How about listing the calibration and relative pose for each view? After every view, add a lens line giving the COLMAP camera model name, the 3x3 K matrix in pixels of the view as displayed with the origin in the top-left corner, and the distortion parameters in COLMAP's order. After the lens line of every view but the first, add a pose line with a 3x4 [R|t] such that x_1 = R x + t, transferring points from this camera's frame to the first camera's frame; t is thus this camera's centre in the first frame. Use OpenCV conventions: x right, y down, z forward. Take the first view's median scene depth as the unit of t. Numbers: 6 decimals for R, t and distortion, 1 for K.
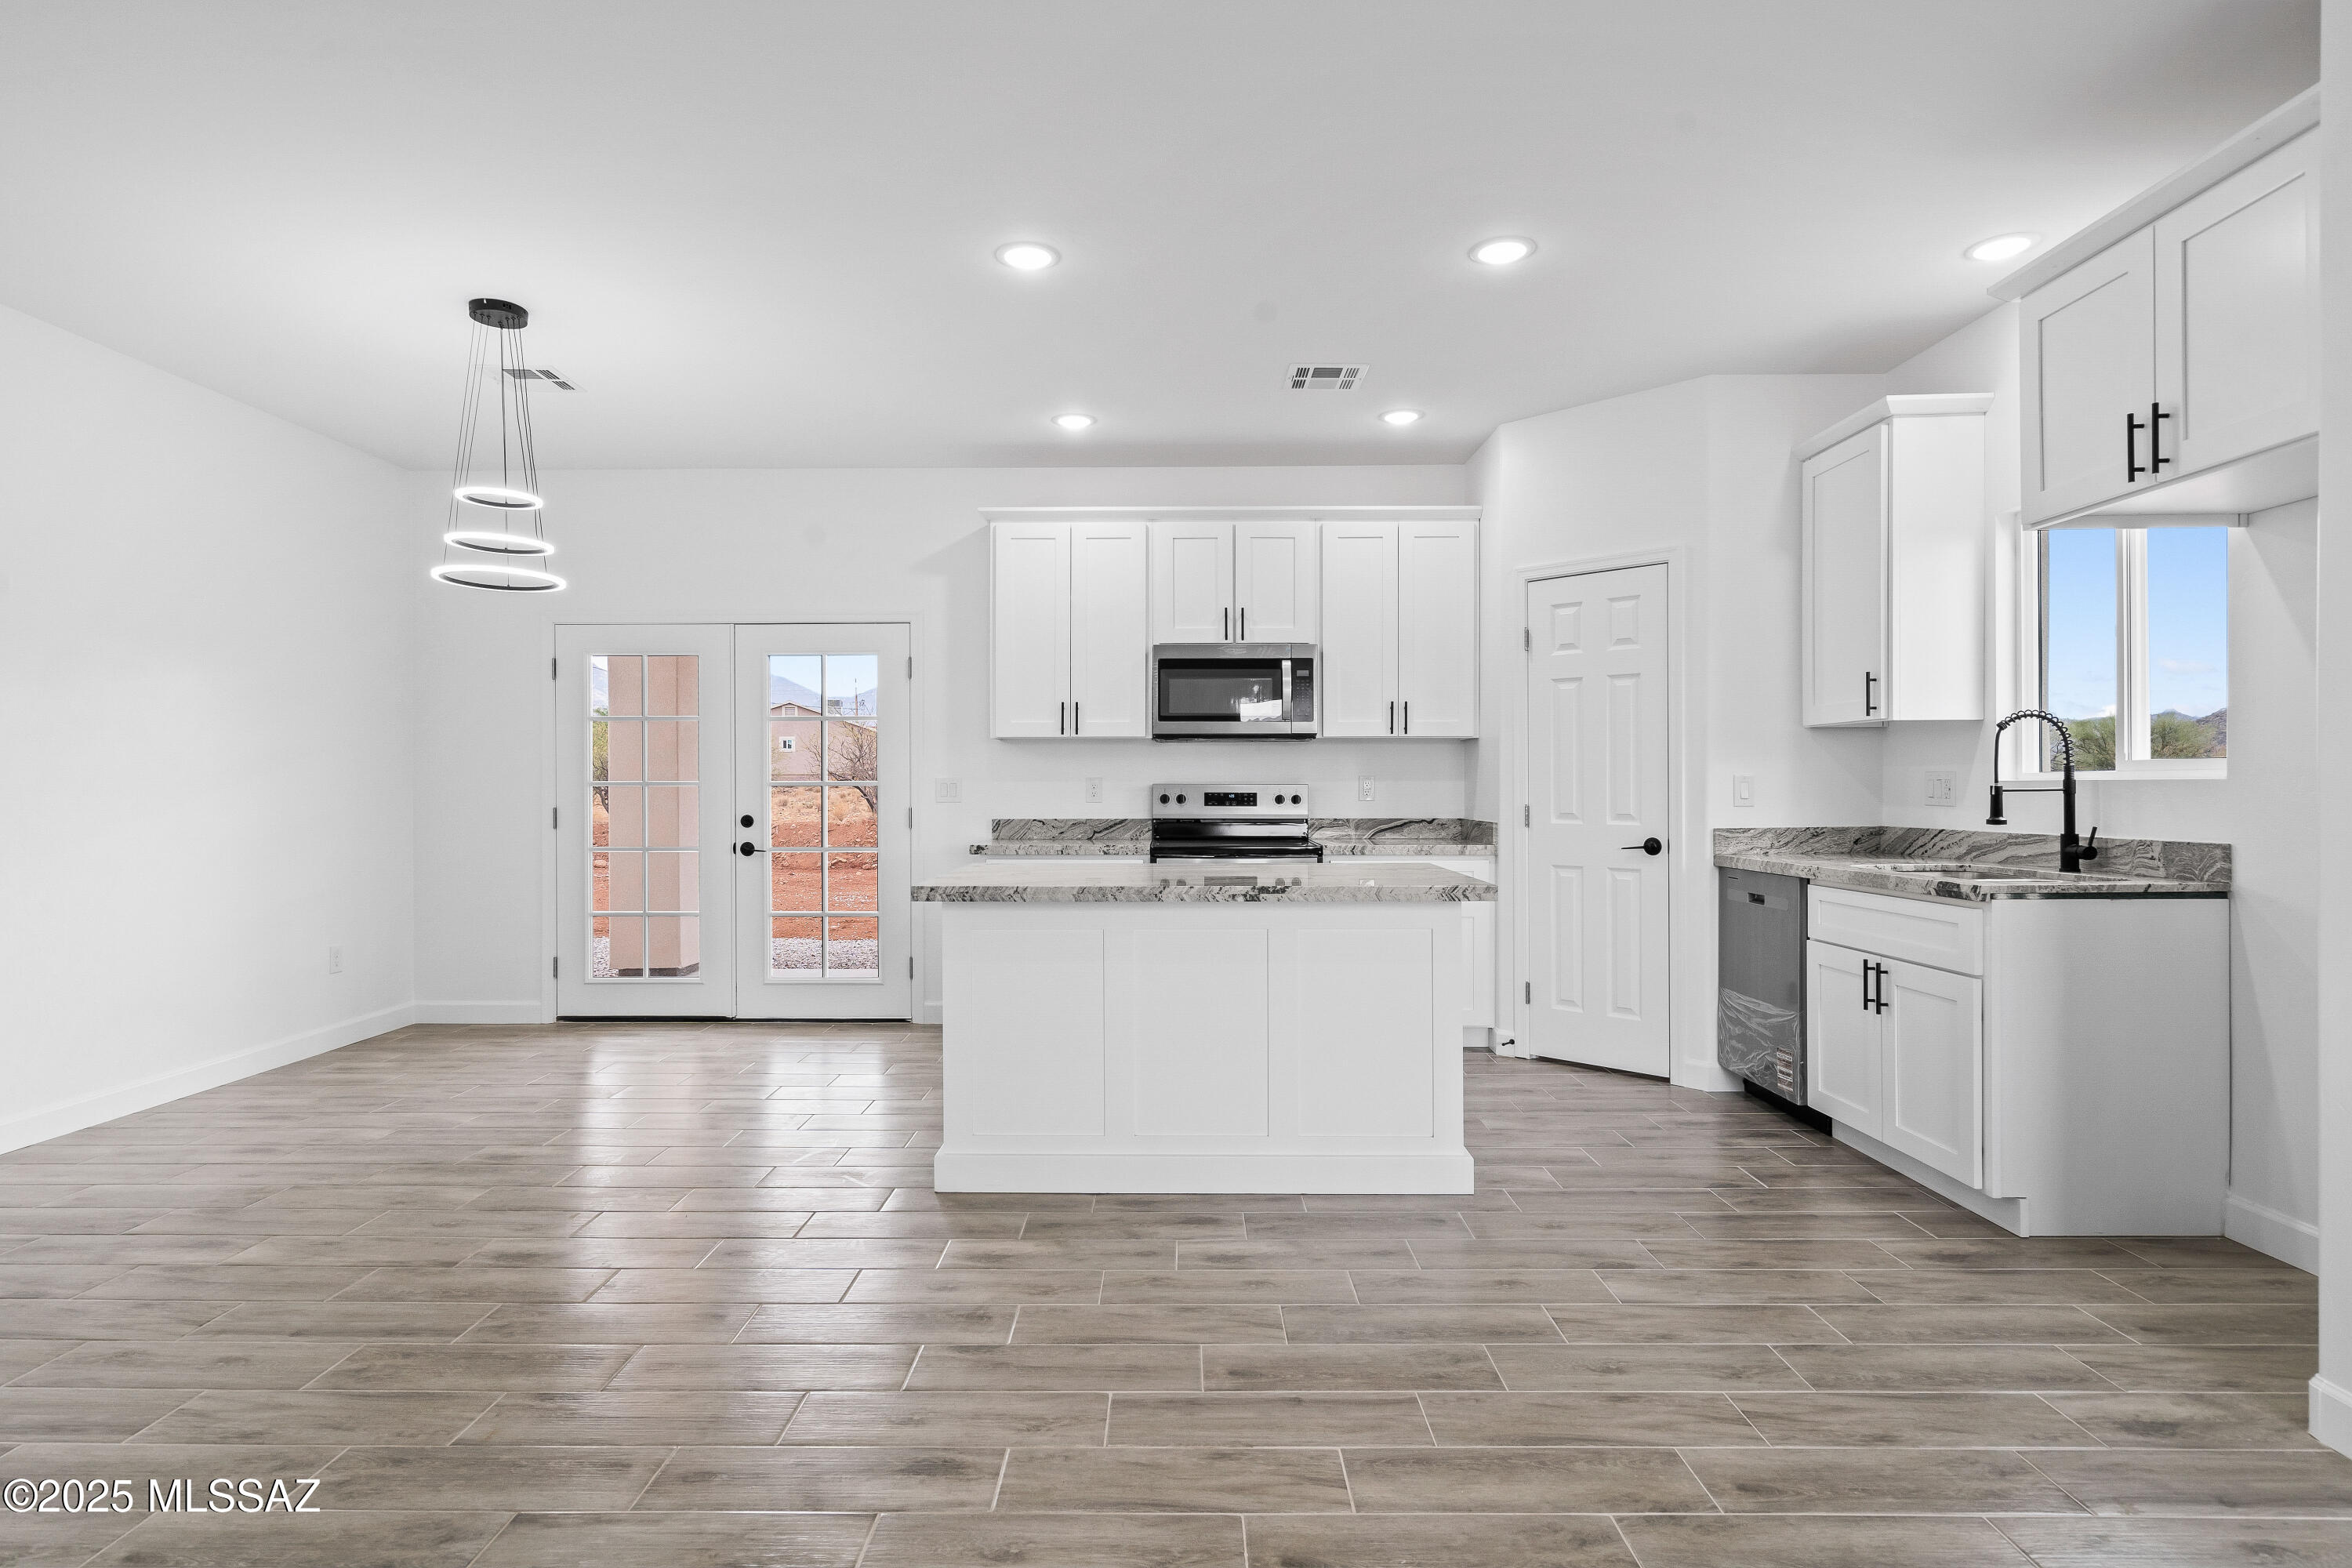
lens RADIAL K [[1210.7, 0, 1176.0], [0, 1210.7, 784.0], [0, 0, 1]] dist [-0.001115, -0.000189]
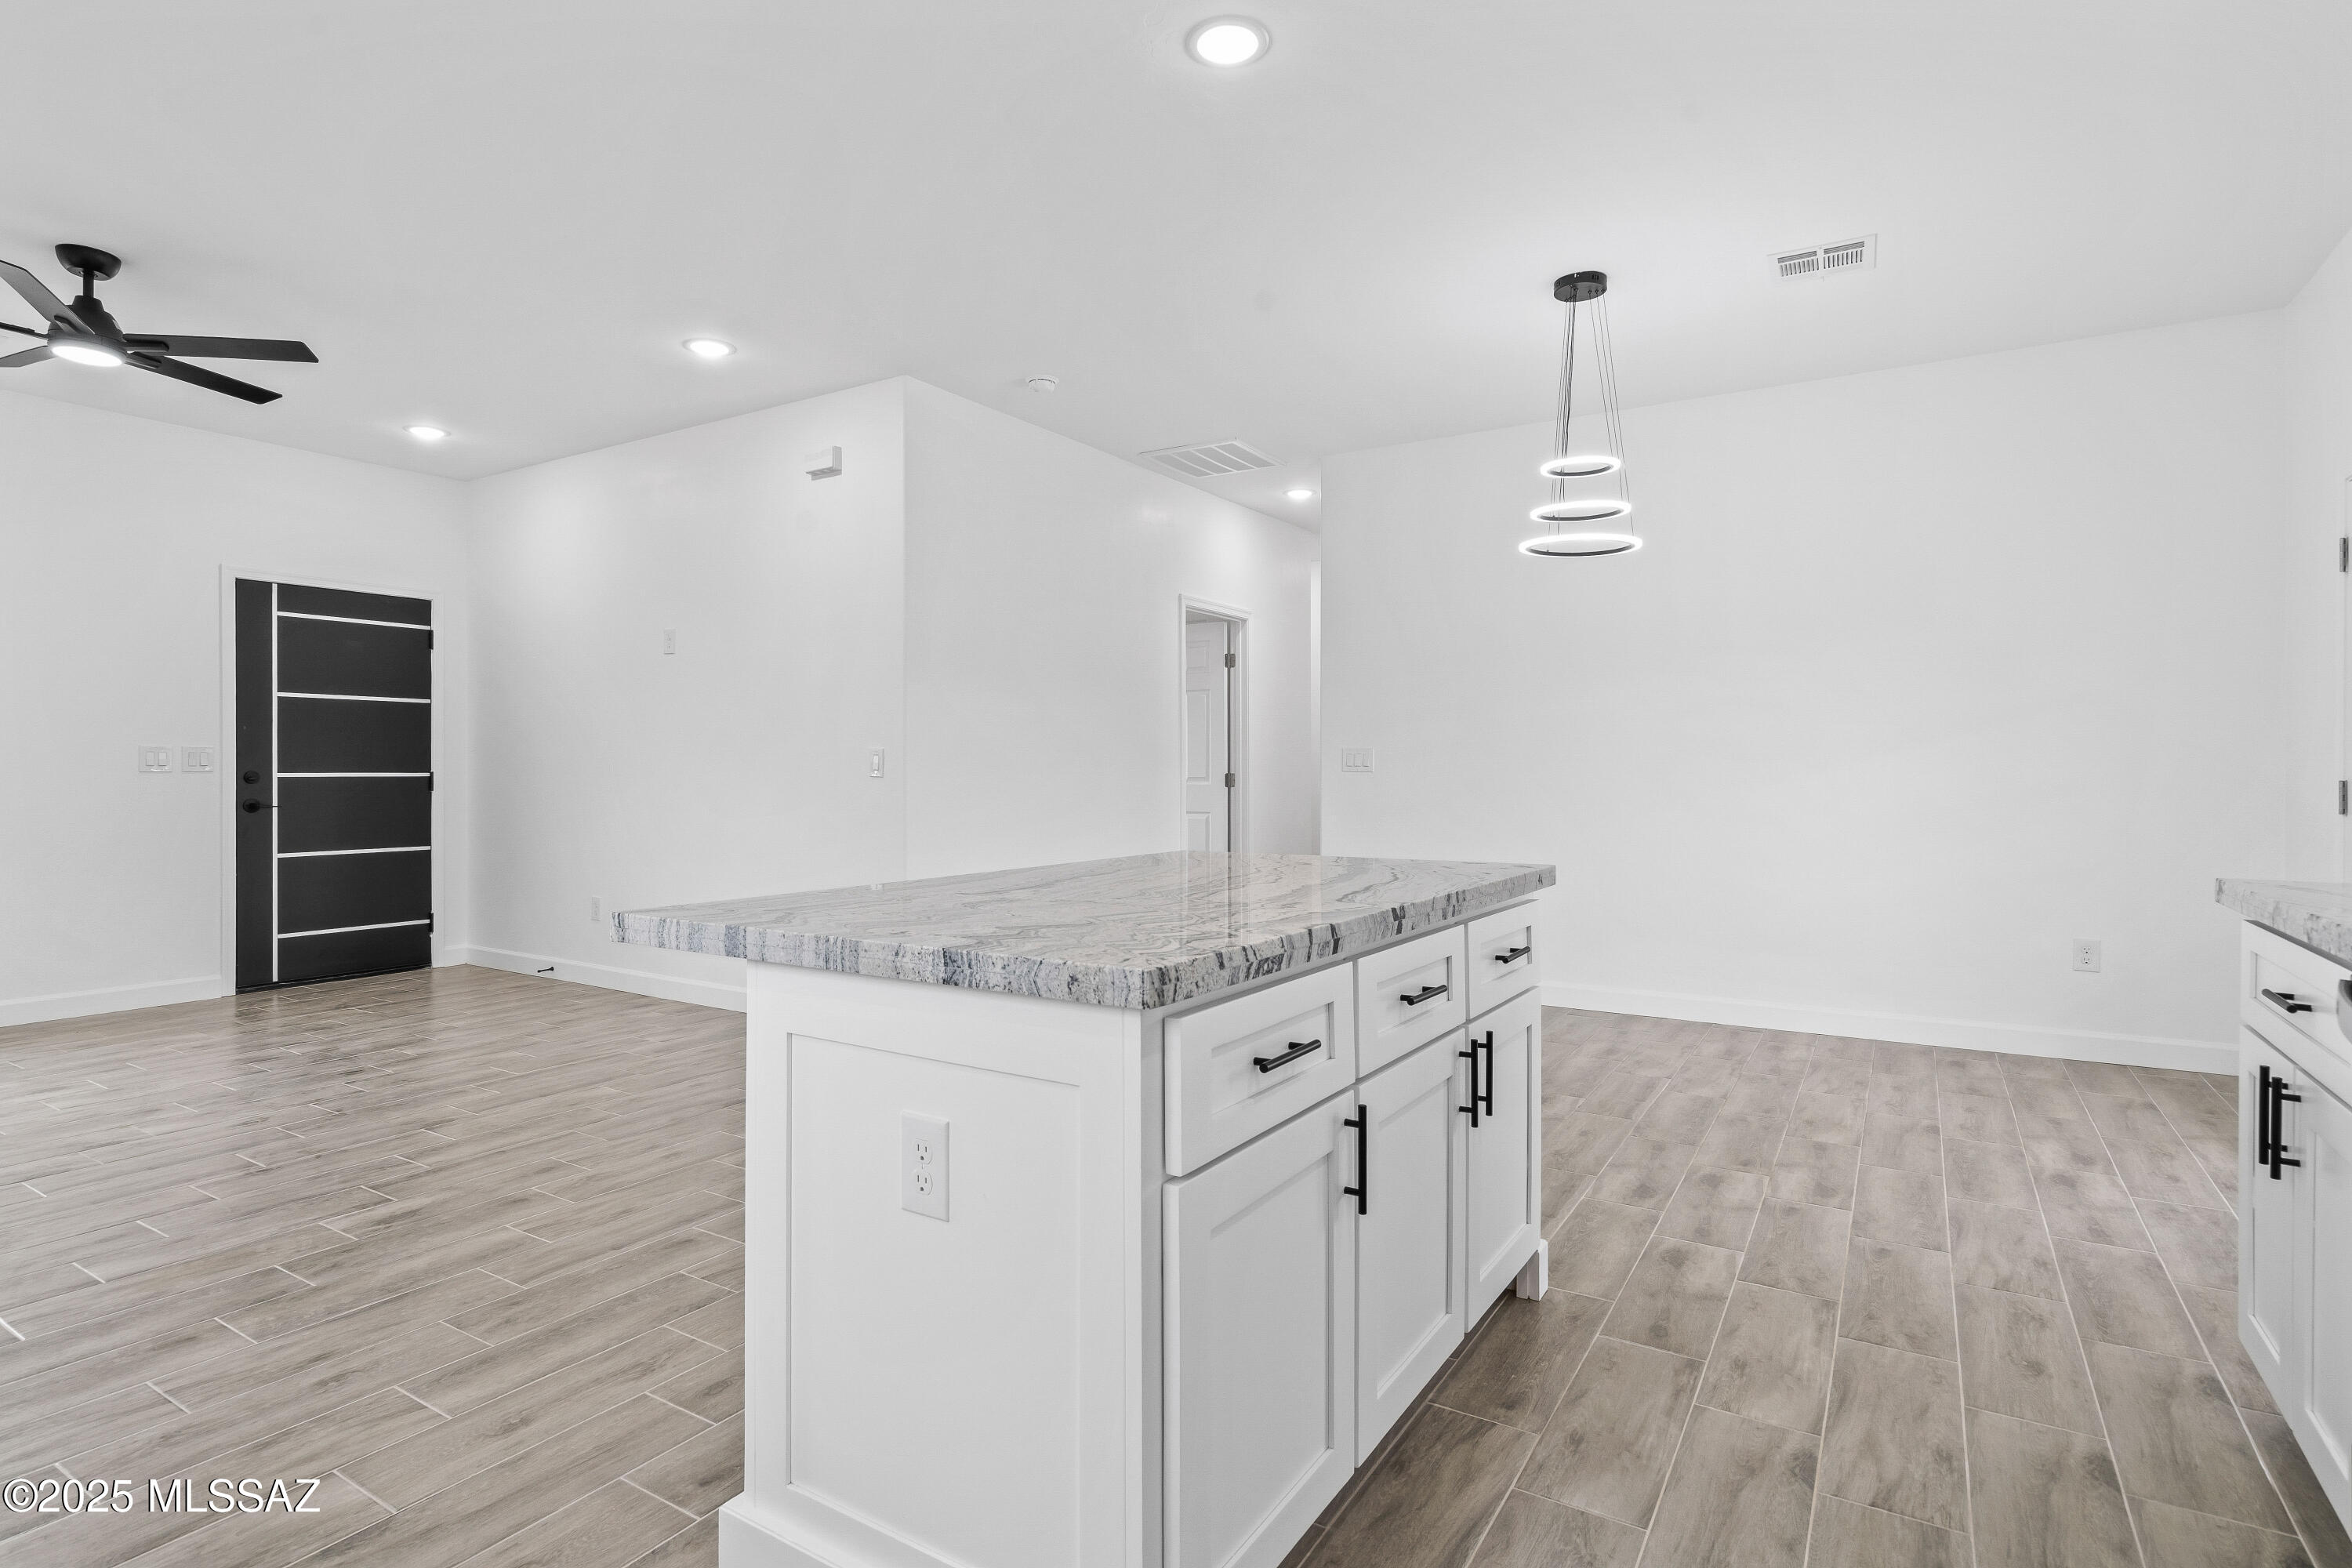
lens RADIAL K [[1210.7, 0, 1176.0], [0, 1210.7, 784.0], [0, 0, 1]] dist [-0.001115, -0.000189]
pose [[-0.526719, 0.014122, -0.849922, 0.488743], [0.005718, 0.999898, 0.013070, 0.016029], [0.850020, 0.002024, -0.526746, 1.243095]]
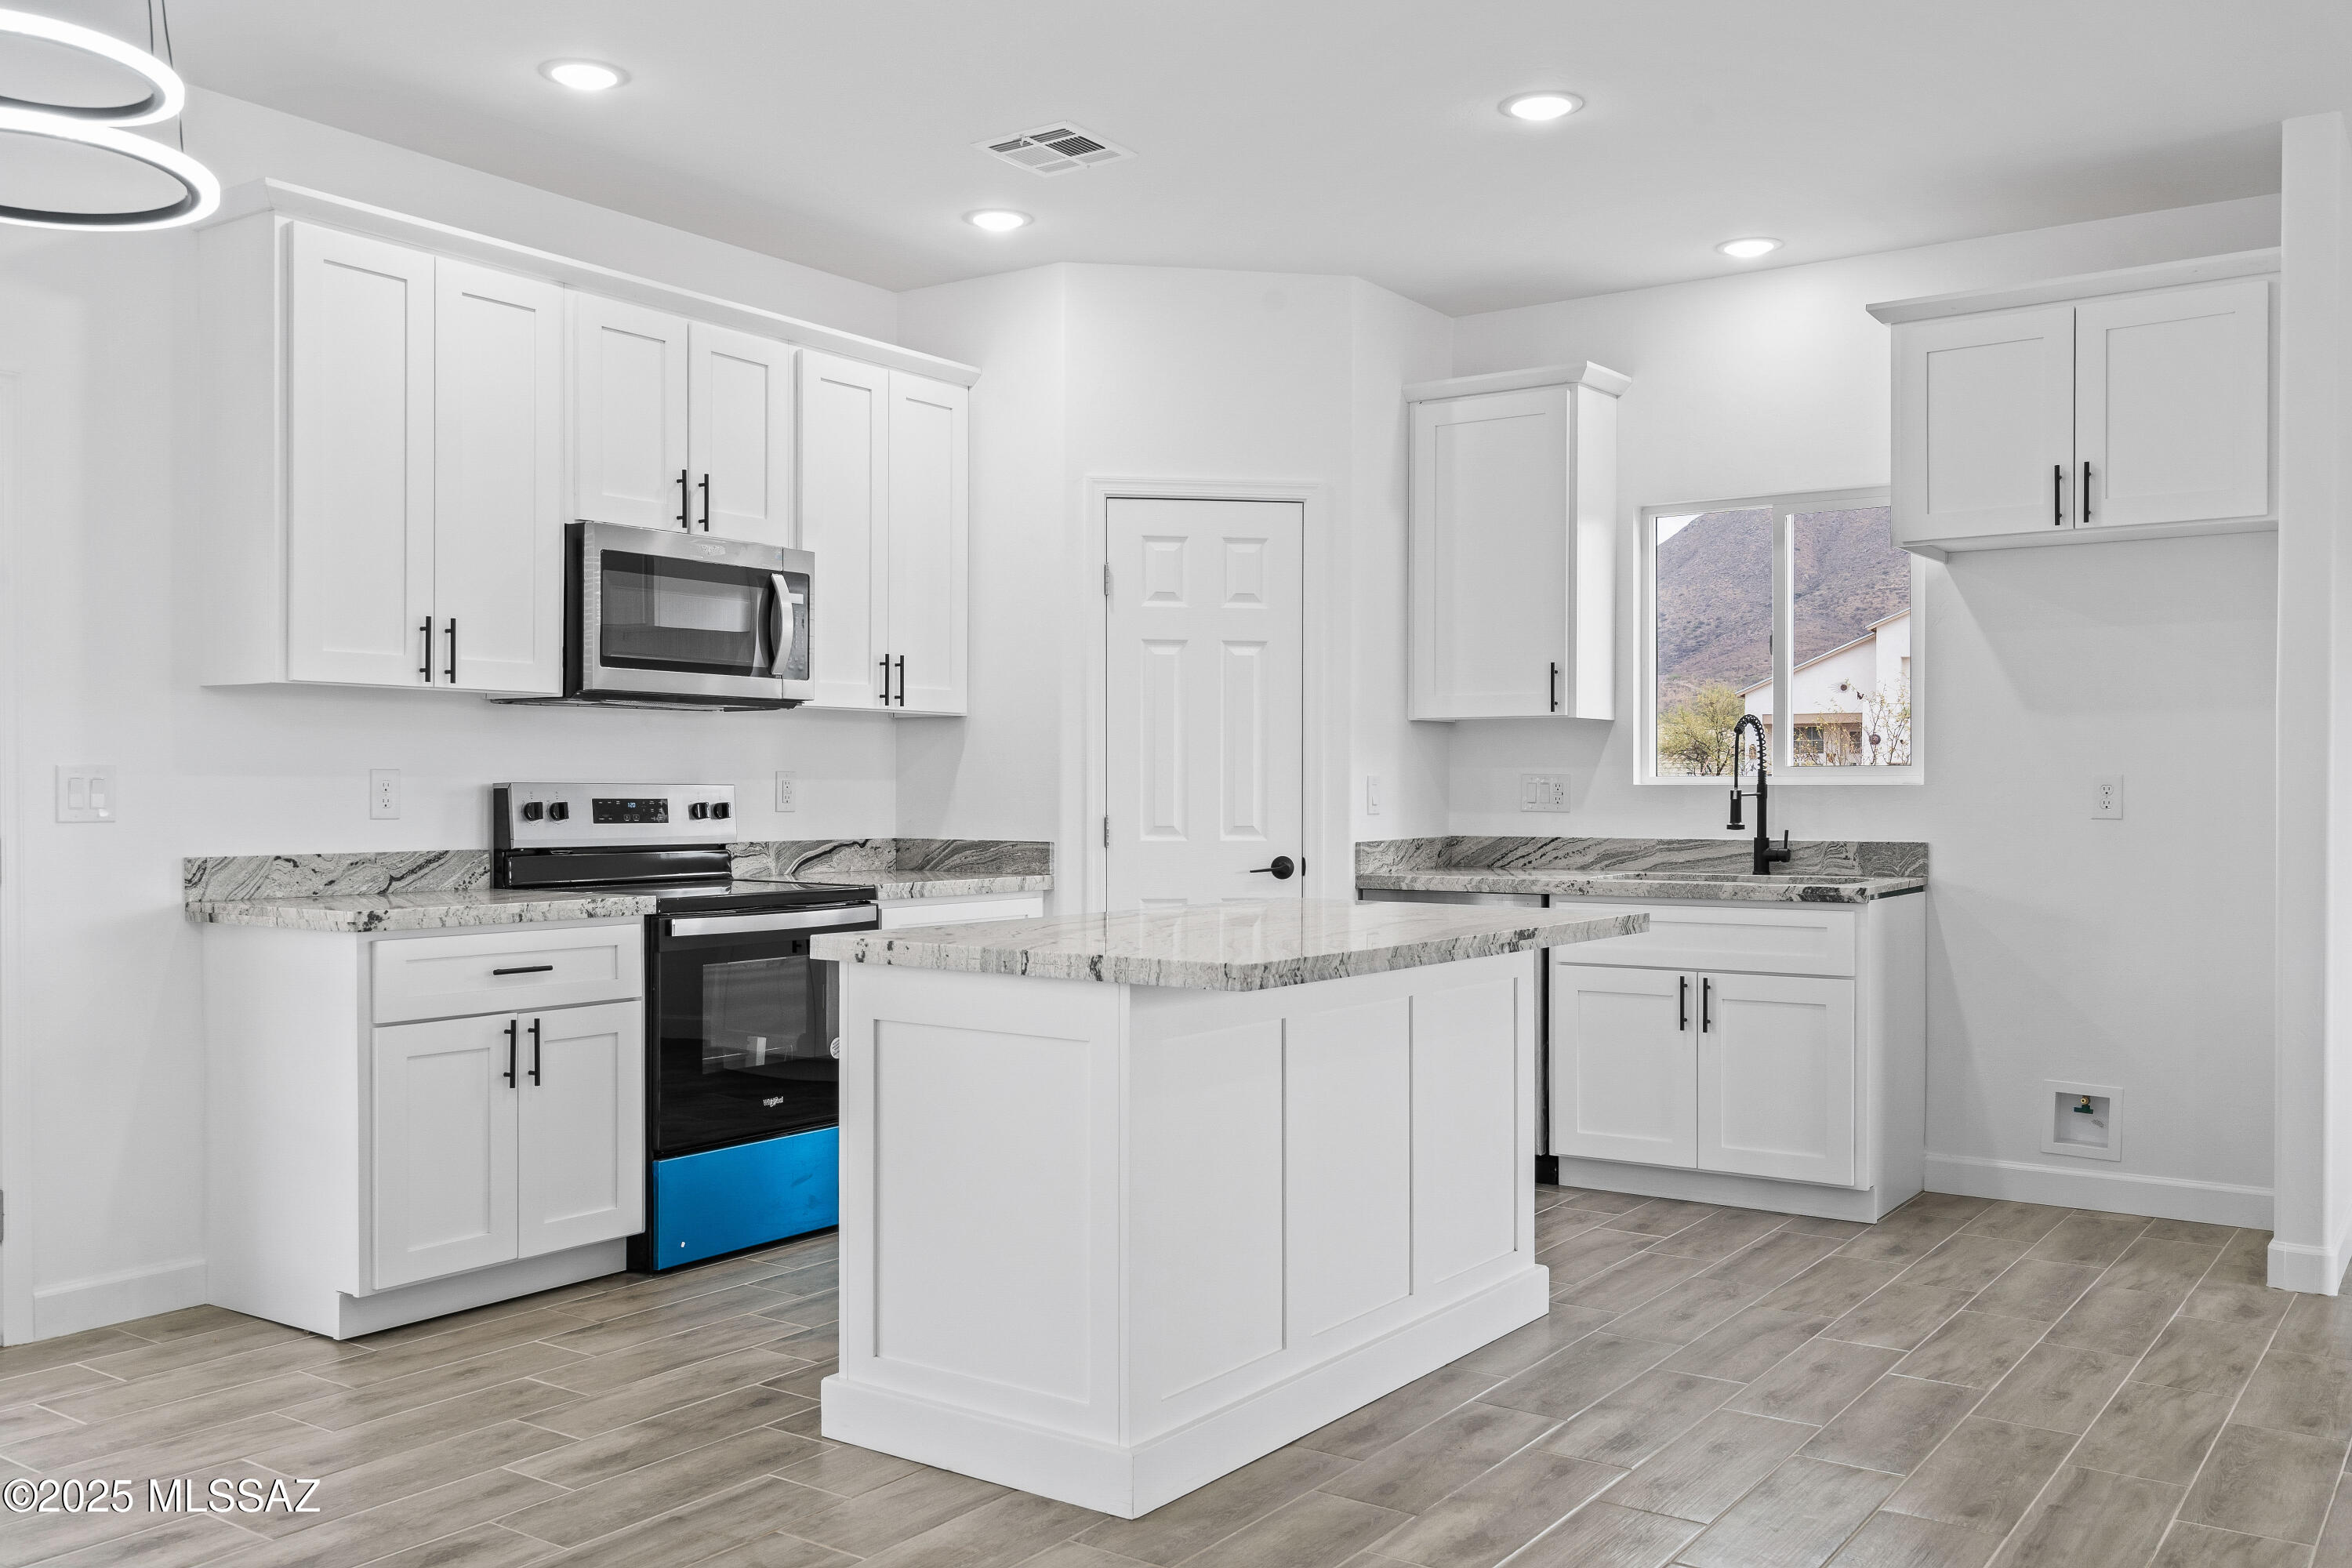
lens RADIAL K [[1945.8, 0, 1174.9], [0, 1945.8, 800.0], [0, 0, 1]] dist [0.003671, -0.002284]
pose [[0.578948, -0.002578, 0.815360, -0.810941], [-0.004387, 0.999971, 0.006277, 0.001239], [-0.815353, -0.007211, 0.578920, 0.417744]]
